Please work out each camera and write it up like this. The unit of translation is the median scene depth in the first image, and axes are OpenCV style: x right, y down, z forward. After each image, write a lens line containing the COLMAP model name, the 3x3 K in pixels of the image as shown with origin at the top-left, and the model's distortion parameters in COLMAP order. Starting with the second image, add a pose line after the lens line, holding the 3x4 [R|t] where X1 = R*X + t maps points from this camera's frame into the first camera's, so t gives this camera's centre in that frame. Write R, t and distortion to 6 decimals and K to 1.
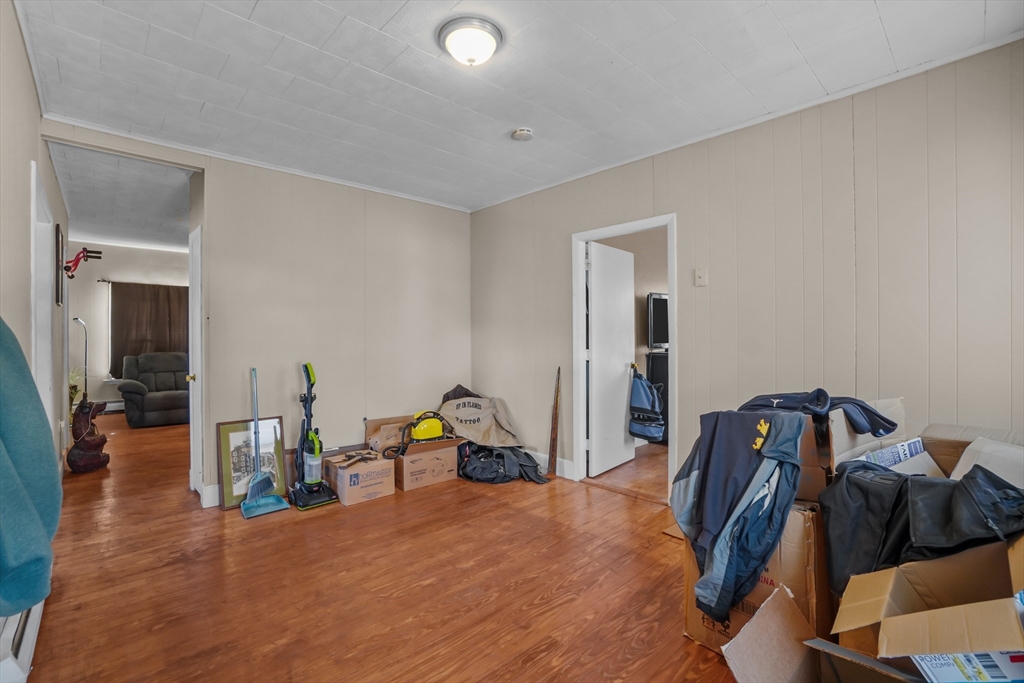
lens RADIAL K [[441.9, 0, 512.0], [0, 441.9, 341.5], [0, 0, 1]] dist [-0.000156, -0.000016]
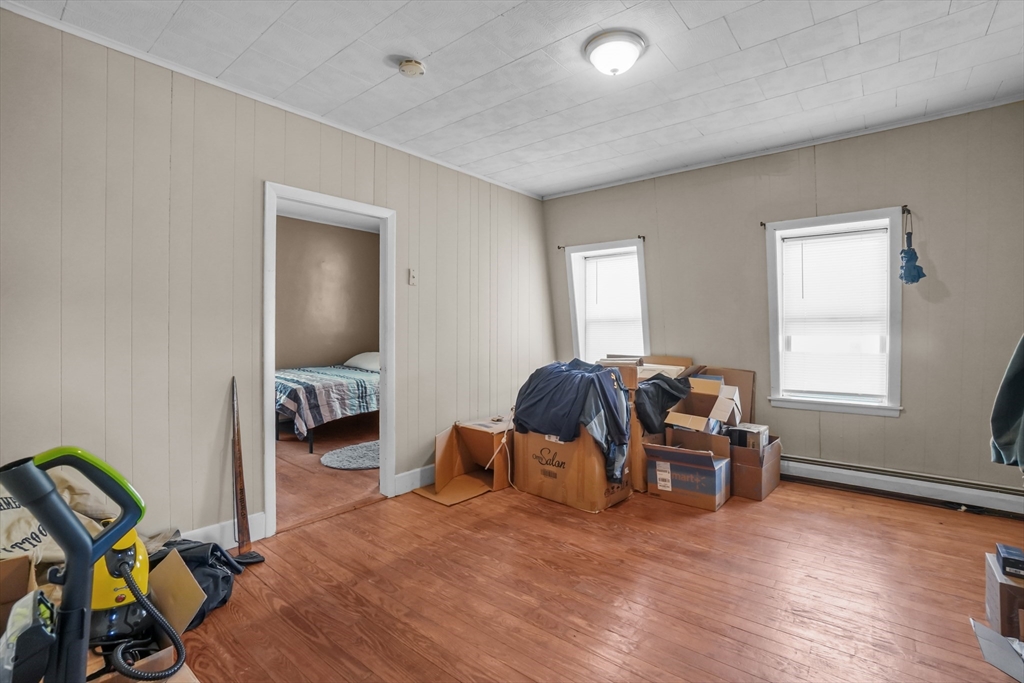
lens RADIAL K [[459.8, 0, 509.6], [0, 459.8, 325.3], [0, 0, 1]] dist [-0.042232, 0.000022]
pose [[-0.094180, 0.014356, 0.995452, -0.780139], [0.000364, 0.999896, -0.014385, -0.007349], [-0.995555, -0.000993, -0.094176, 0.902243]]
